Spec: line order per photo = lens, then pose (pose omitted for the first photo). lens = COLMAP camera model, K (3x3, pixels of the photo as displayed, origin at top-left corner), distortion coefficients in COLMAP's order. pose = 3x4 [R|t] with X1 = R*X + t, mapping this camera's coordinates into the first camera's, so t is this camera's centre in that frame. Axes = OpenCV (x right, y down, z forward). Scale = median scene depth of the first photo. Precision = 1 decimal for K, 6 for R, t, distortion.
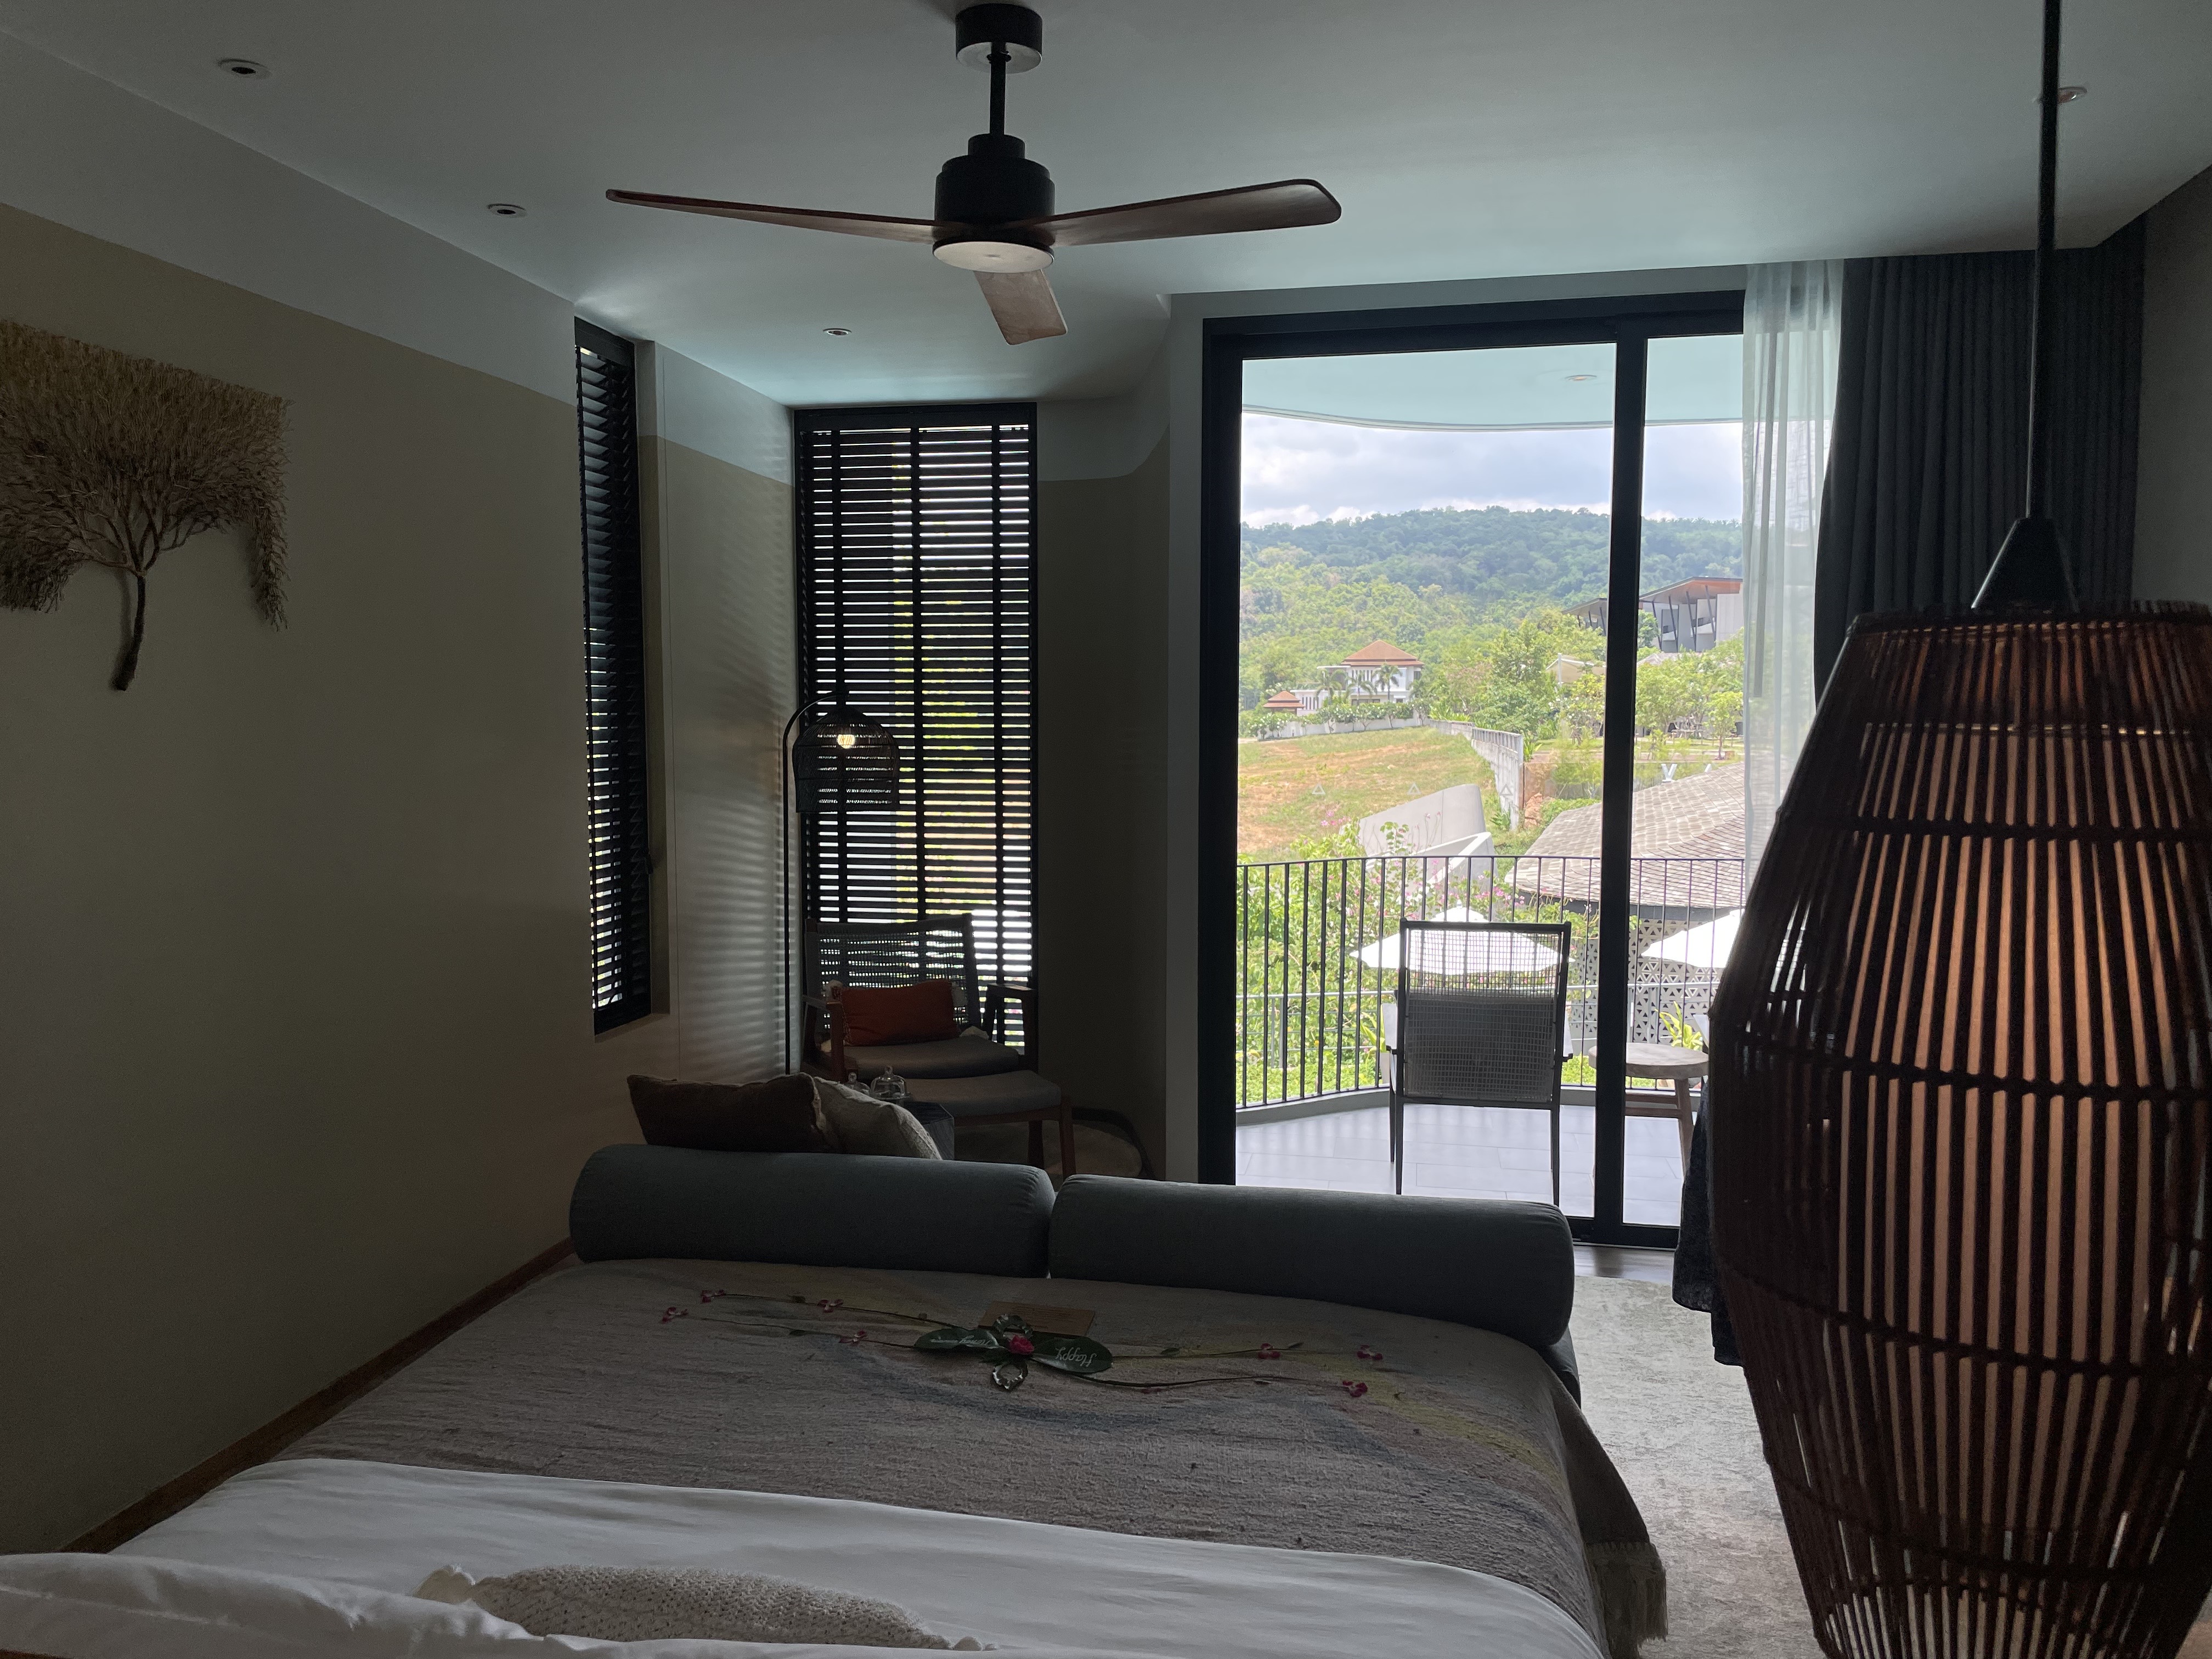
lens RADIAL K [[1657.4, 0, 1106.0], [0, 1657.4, 829.5], [0, 0, 1]] dist [0.102324, -0.153173]
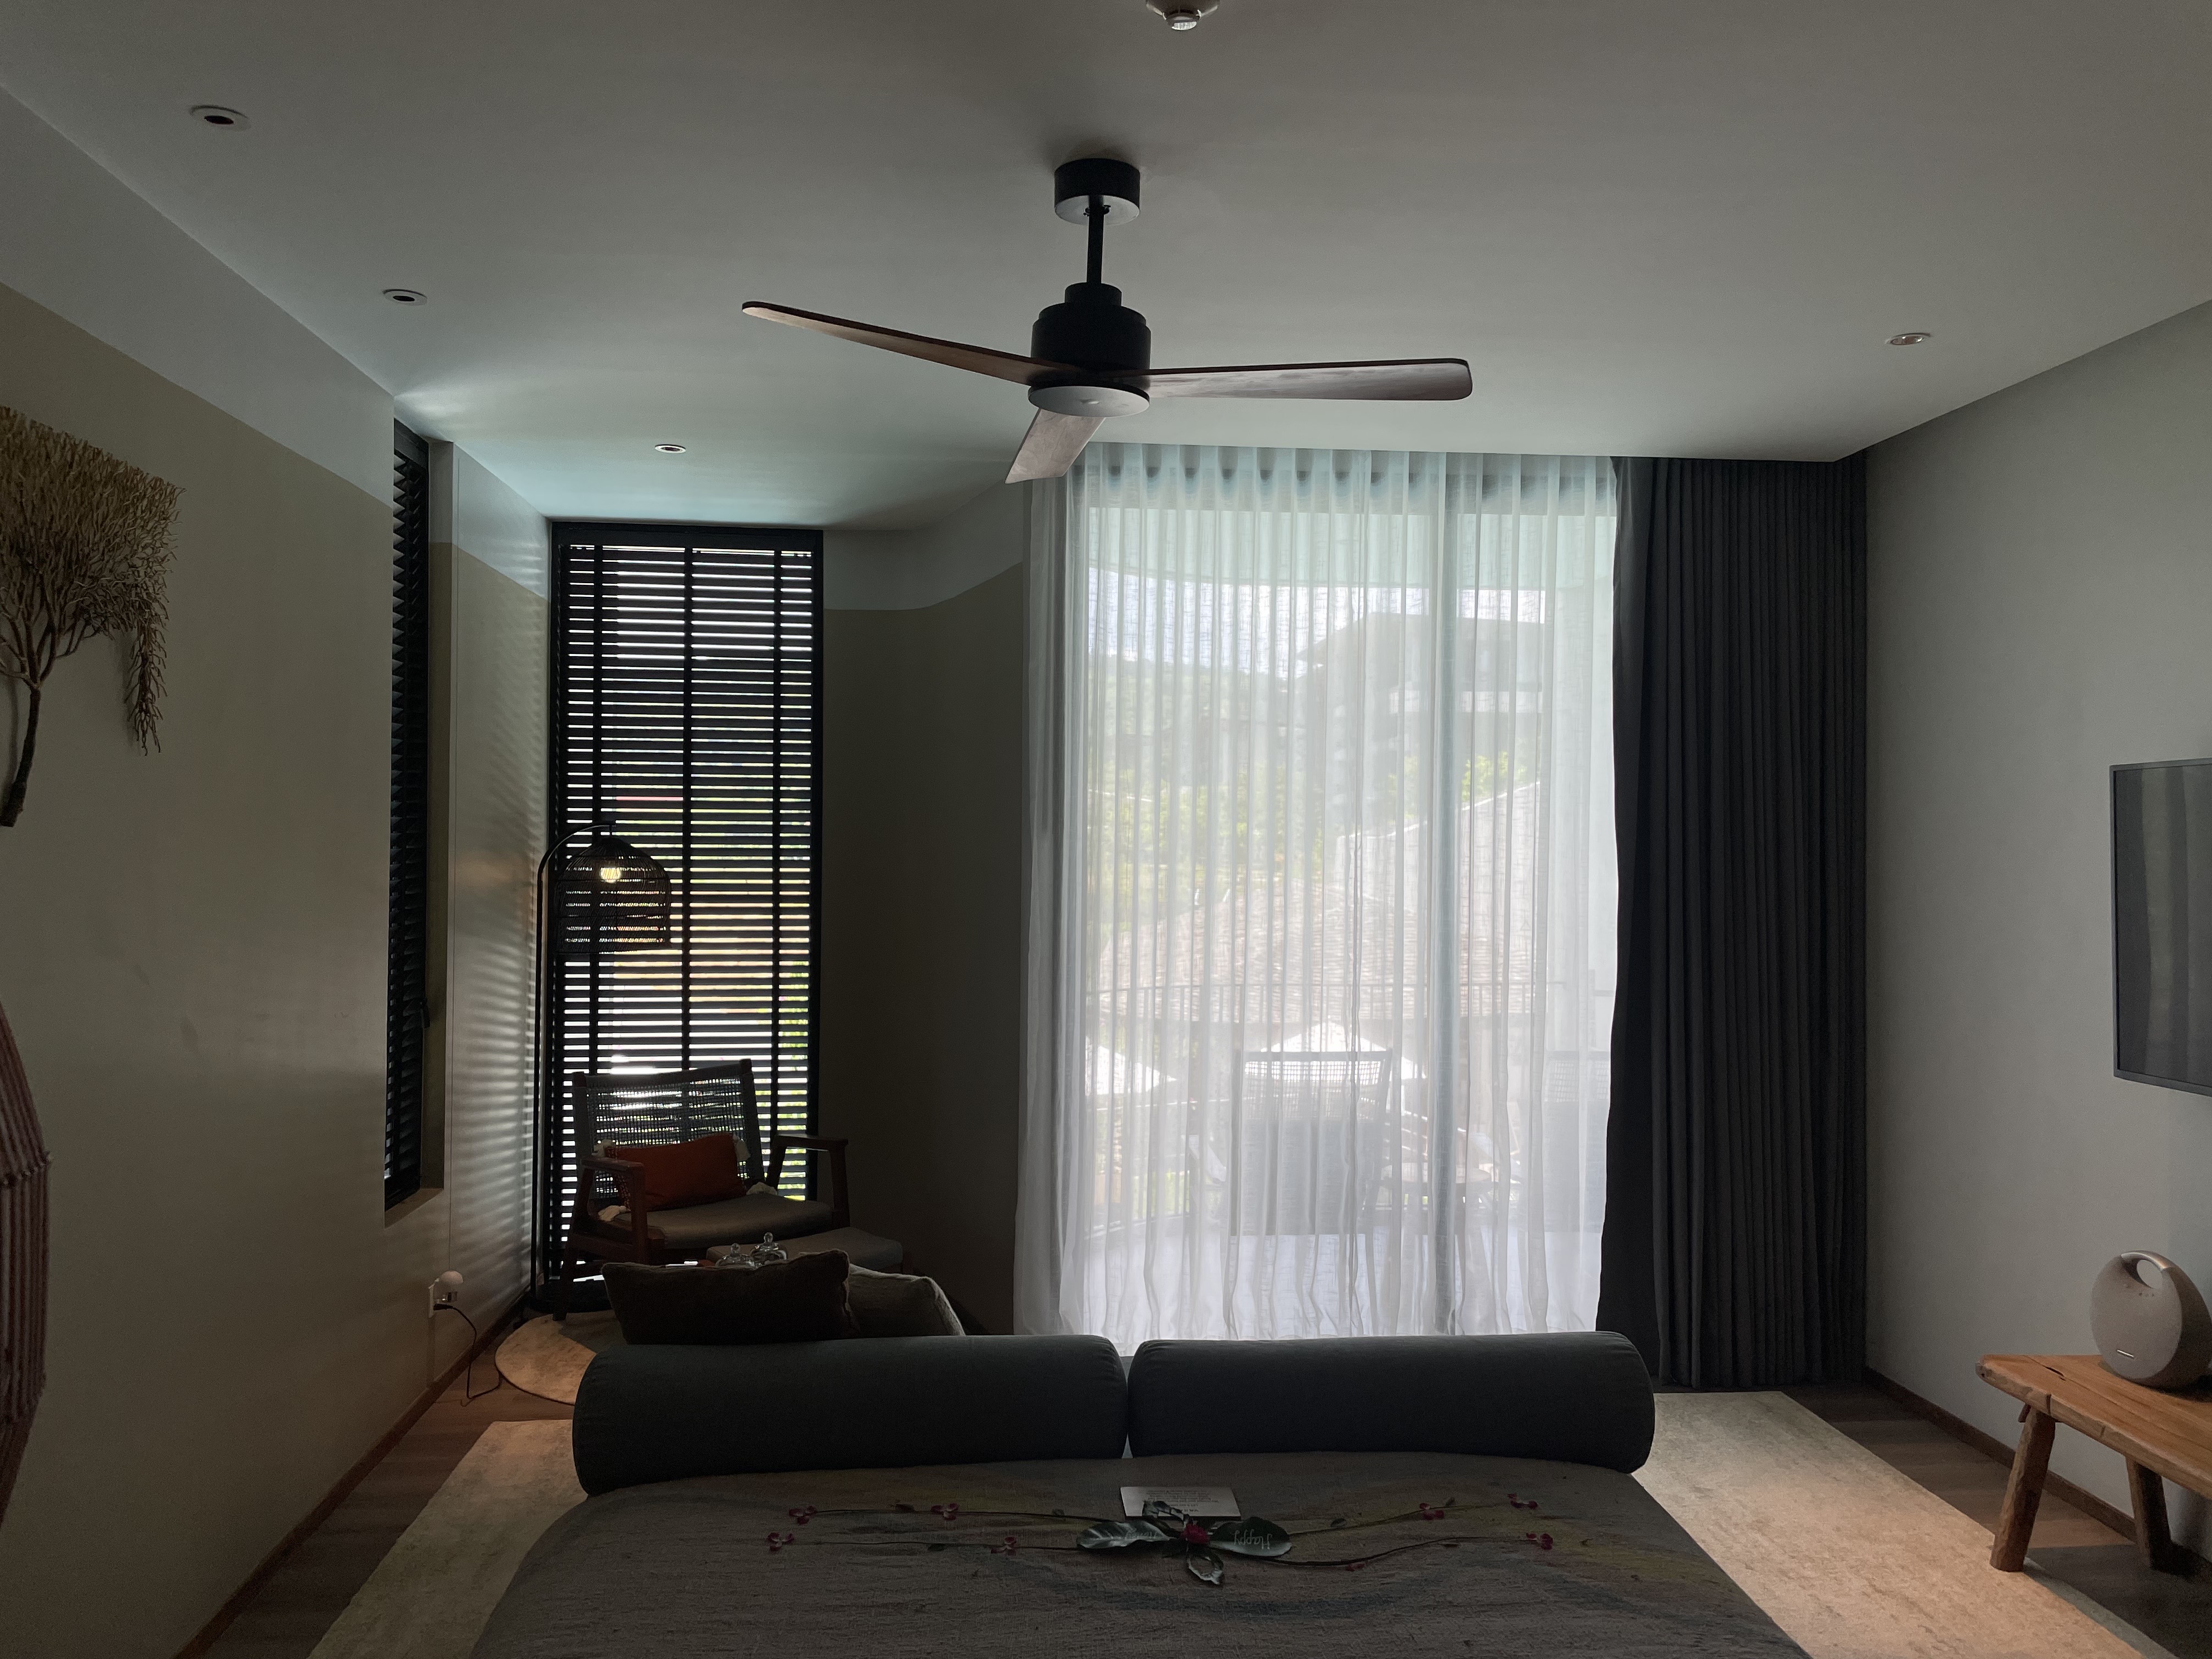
lens RADIAL K [[1649.5, 0, 1109.3], [0, 1649.5, 789.6], [0, 0, 1]] dist [0.082888, -0.104839]
pose [[0.956267, 0.014827, 0.292120, -0.204865], [0.014071, 0.995226, -0.096577, -0.009153], [-0.292157, 0.096464, 0.951493, 0.045091]]
